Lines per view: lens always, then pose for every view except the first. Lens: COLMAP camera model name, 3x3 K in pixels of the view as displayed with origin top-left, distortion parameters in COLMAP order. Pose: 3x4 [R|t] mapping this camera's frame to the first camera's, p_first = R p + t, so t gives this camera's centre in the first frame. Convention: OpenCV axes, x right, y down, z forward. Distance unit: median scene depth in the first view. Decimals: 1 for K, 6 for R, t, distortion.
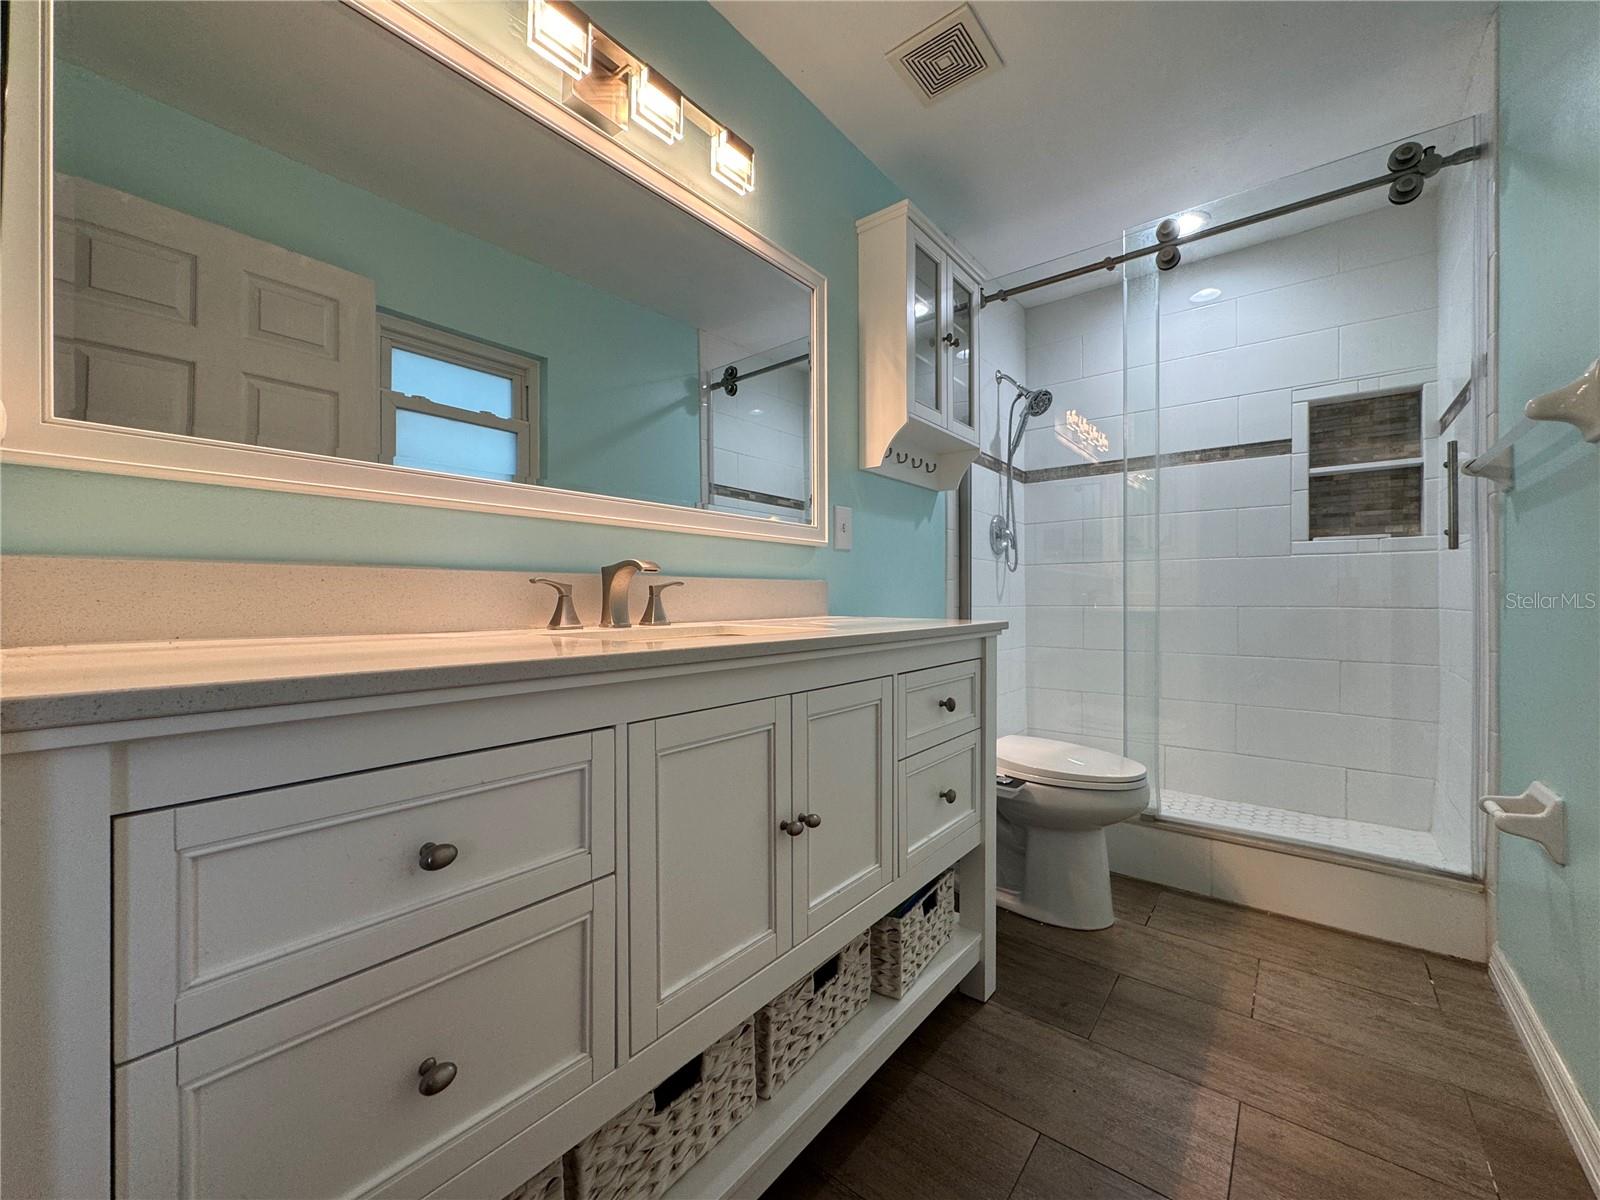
lens RADIAL K [[635.5, 0, 798.0], [0, 635.5, 600.2], [0, 0, 1]] dist [-0.004214, 0.000039]
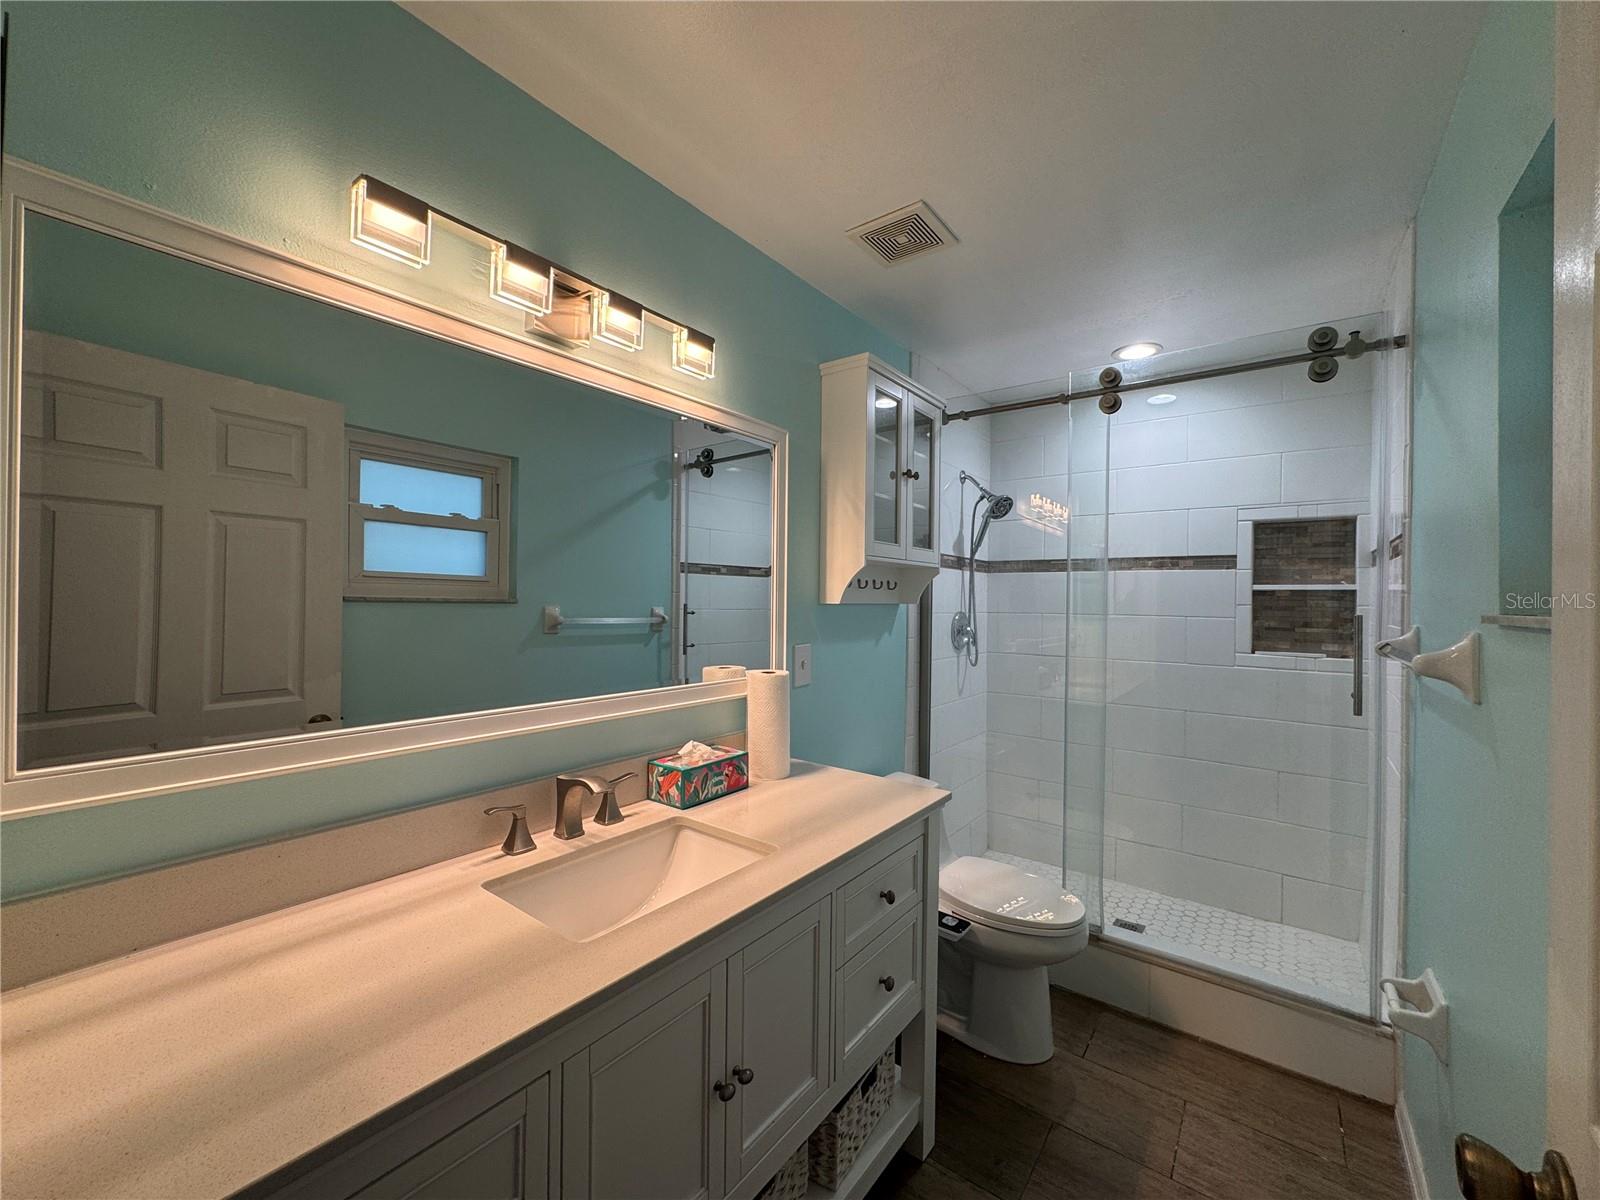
lens RADIAL K [[636.6, 0, 798.4], [0, 636.6, 599.2], [0, 0, 1]] dist [-0.004050, 0.000649]
pose [[0.999454, 0.014535, 0.029681, 0.032944], [-0.014458, 0.999892, -0.002799, -0.219105], [-0.029718, 0.002369, 0.999556, -0.035202]]
